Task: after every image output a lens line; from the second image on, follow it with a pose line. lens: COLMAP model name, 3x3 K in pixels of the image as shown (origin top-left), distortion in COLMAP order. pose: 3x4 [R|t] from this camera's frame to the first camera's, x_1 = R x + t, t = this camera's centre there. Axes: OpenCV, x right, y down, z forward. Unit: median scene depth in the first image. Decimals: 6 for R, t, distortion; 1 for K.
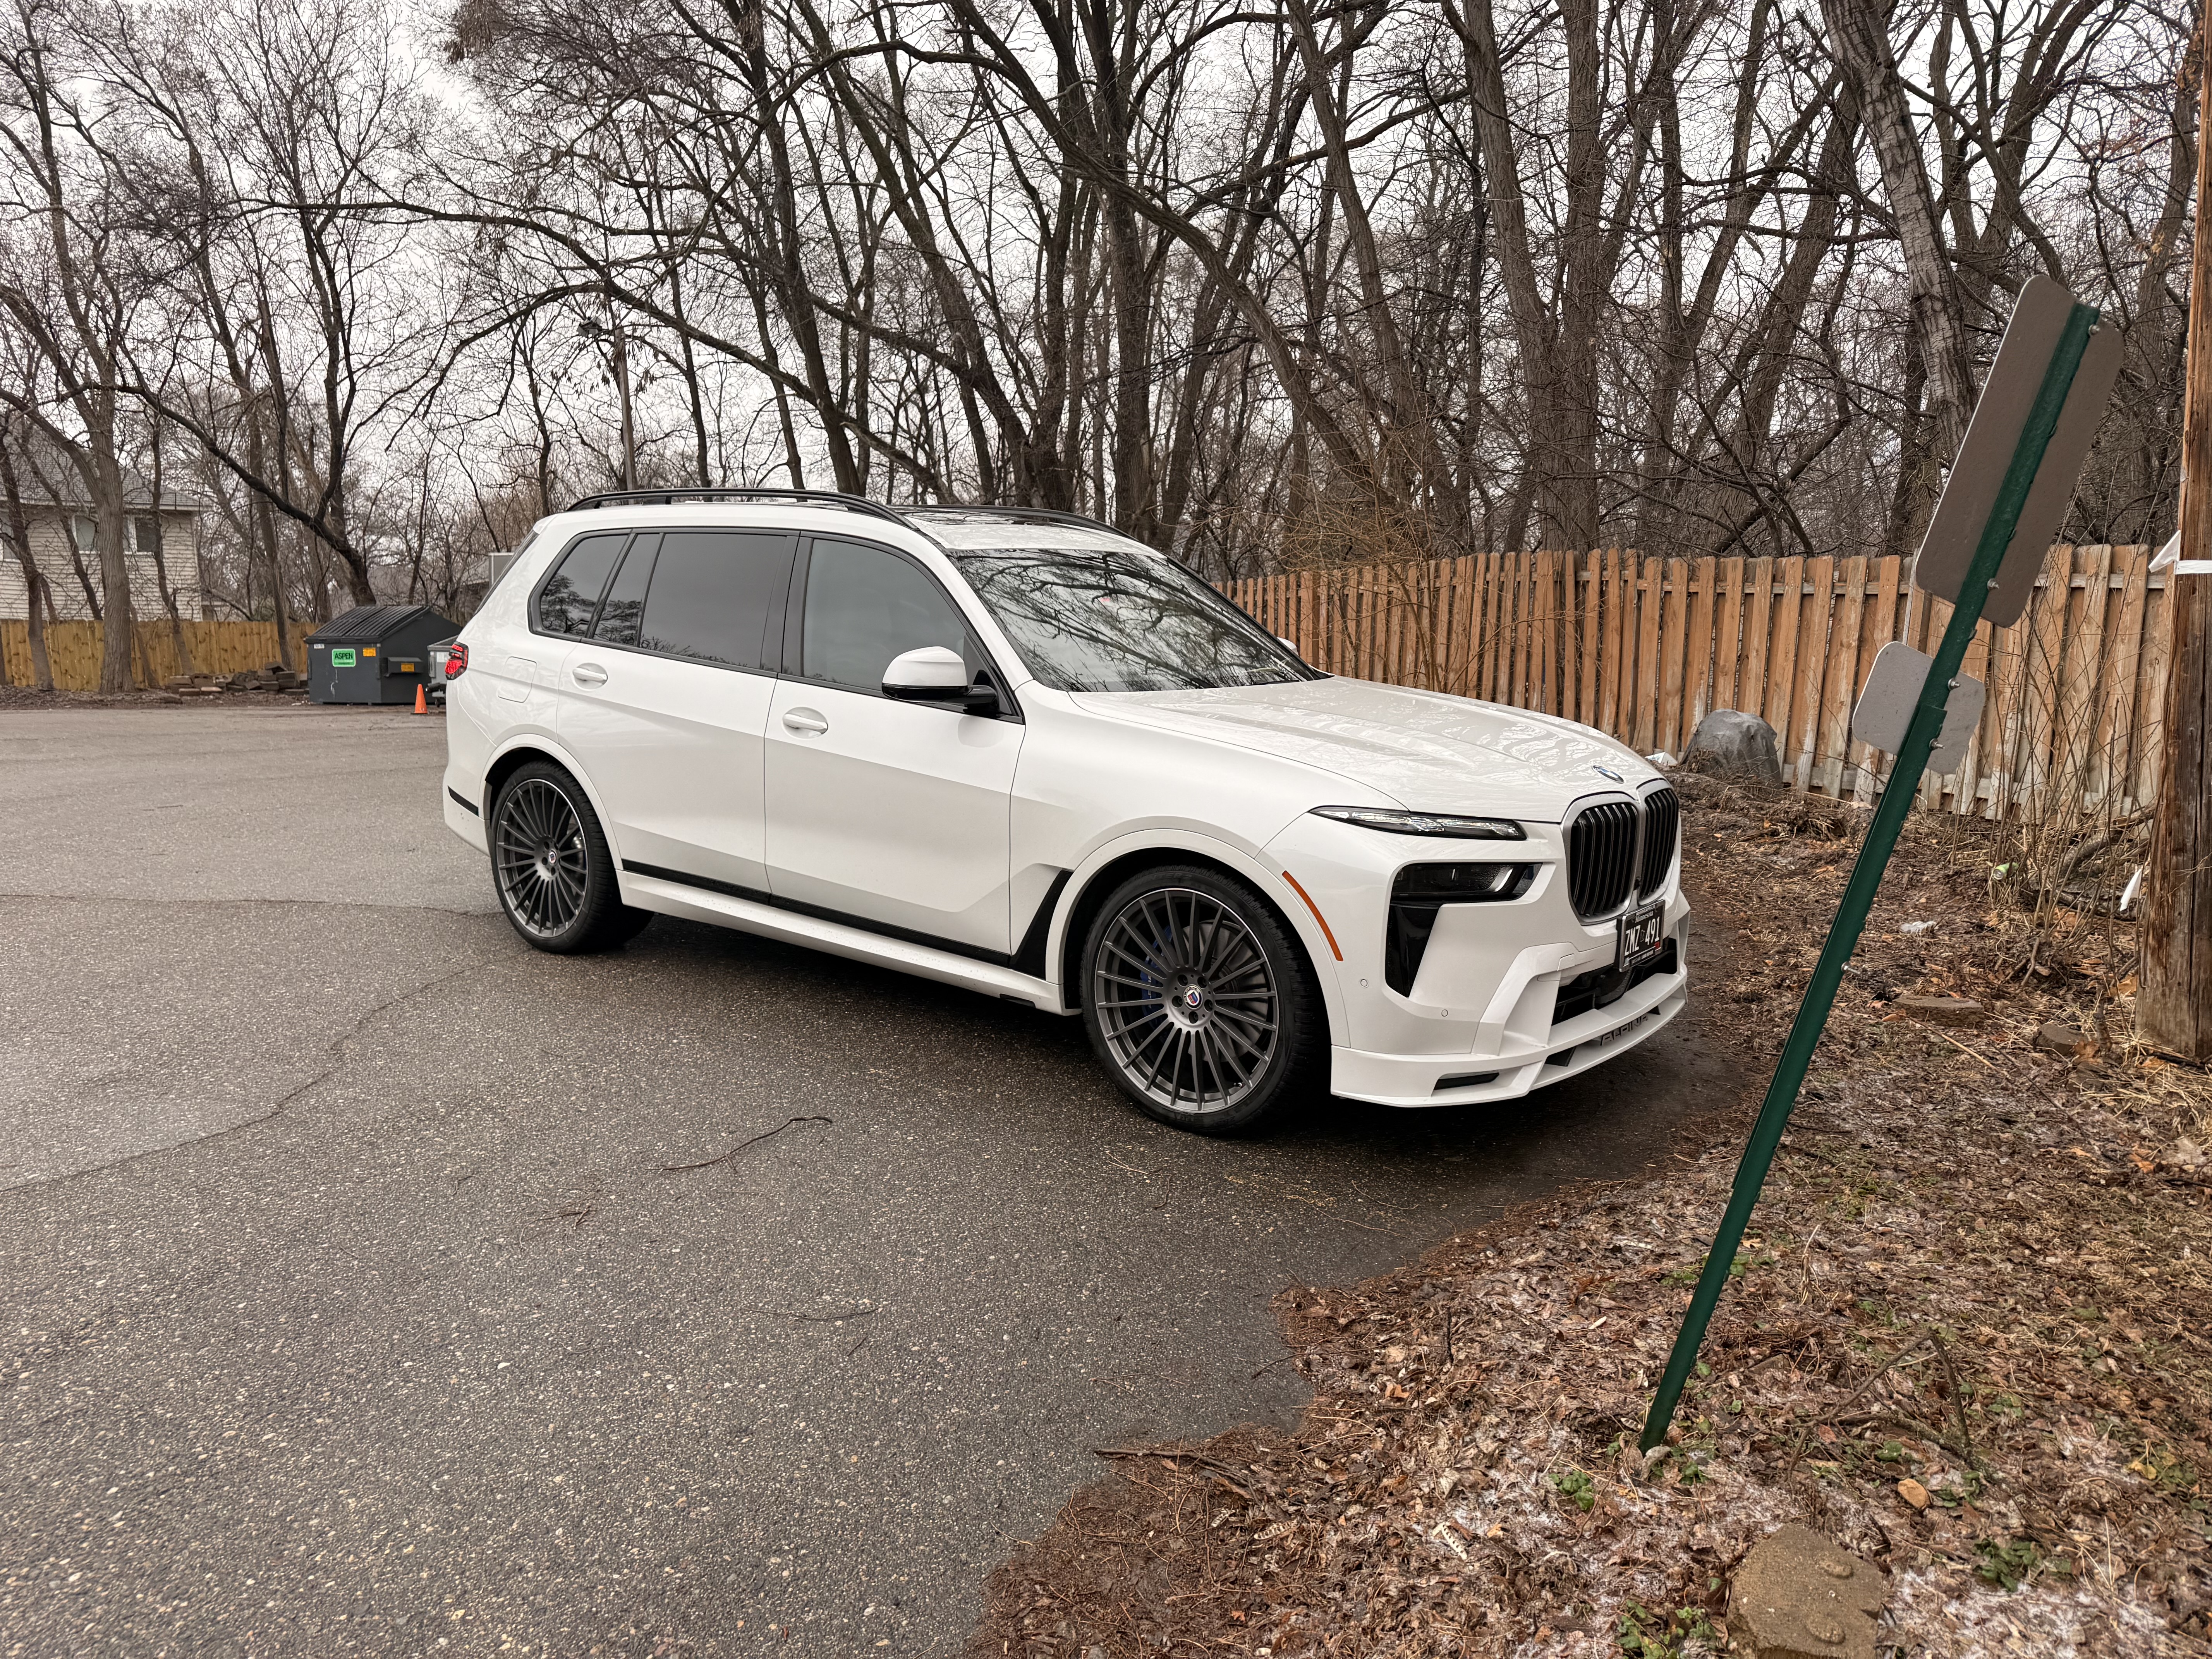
lens RADIAL K [[1591.7, 0, 1097.9], [0, 1591.7, 835.2], [0, 0, 1]] dist [-0.008720, -0.007327]
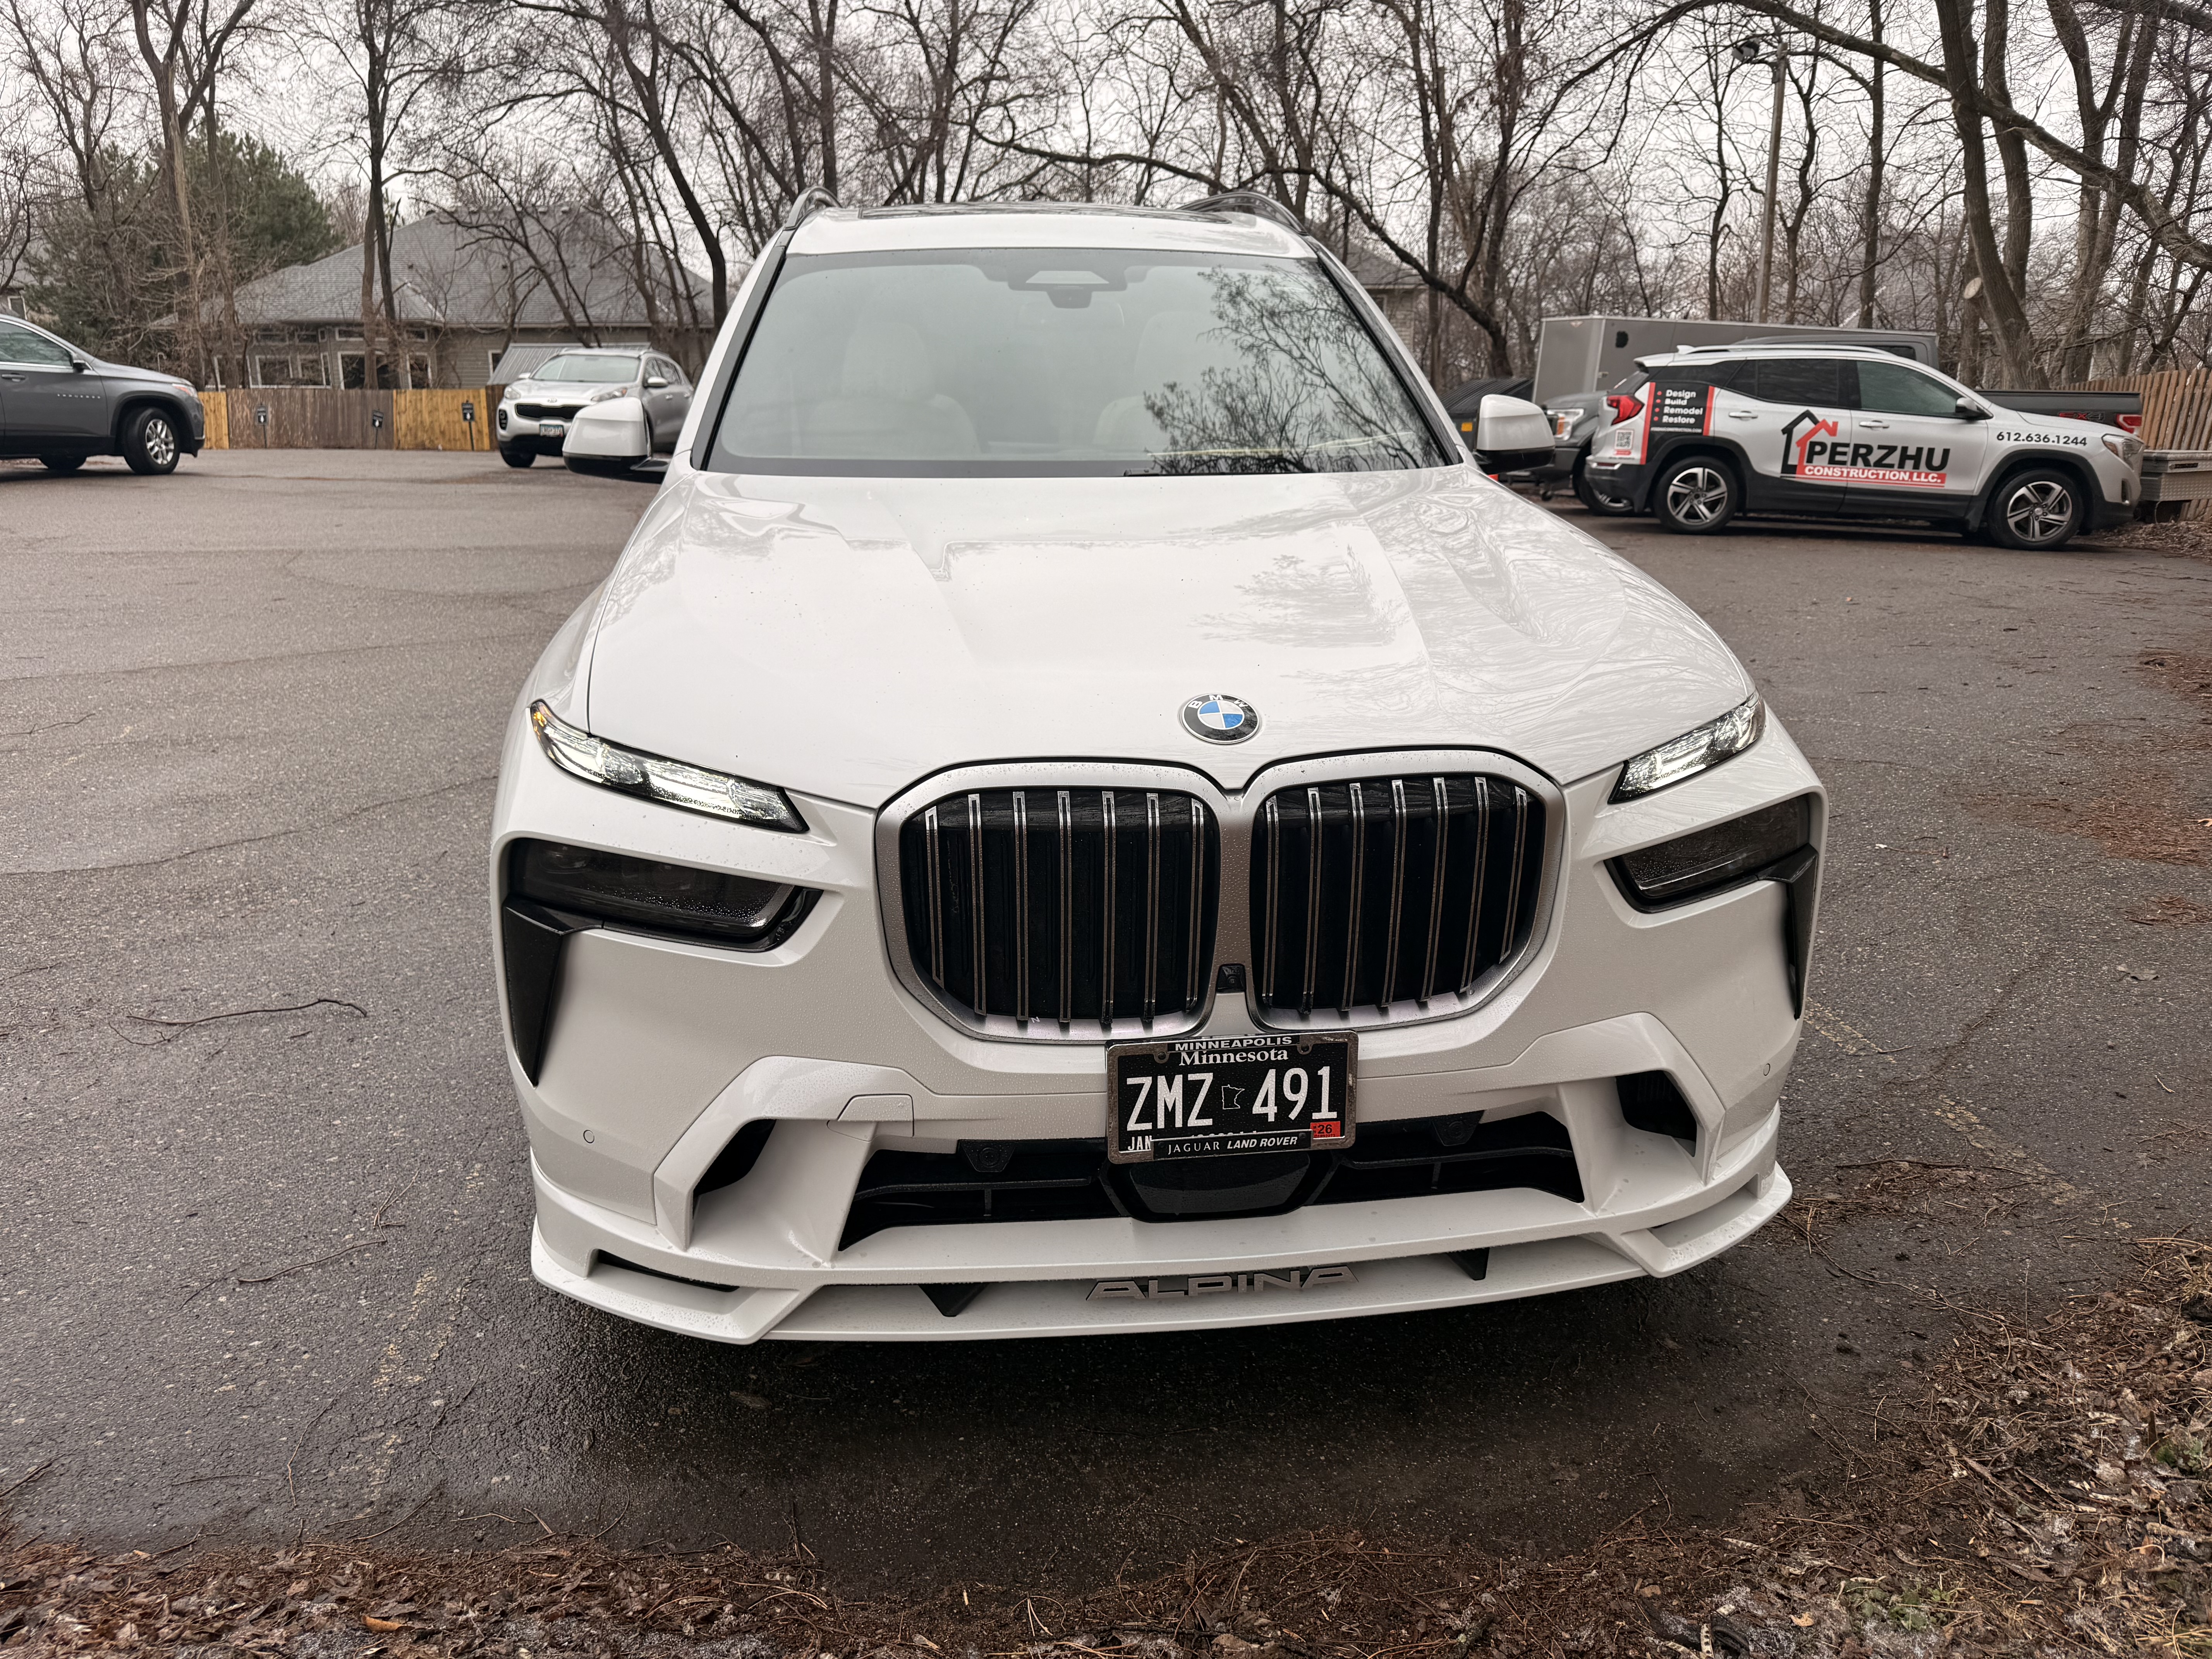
lens RADIAL K [[1591.7, 0, 1106.0], [0, 1591.7, 832.4], [0, 0, 1]] dist [-0.008720, -0.007327]
pose [[0.687799, 0.193482, -0.699640, 0.650307], [-0.101073, 0.979961, 0.171642, -0.086475], [0.718830, -0.047340, 0.693572, 0.734686]]
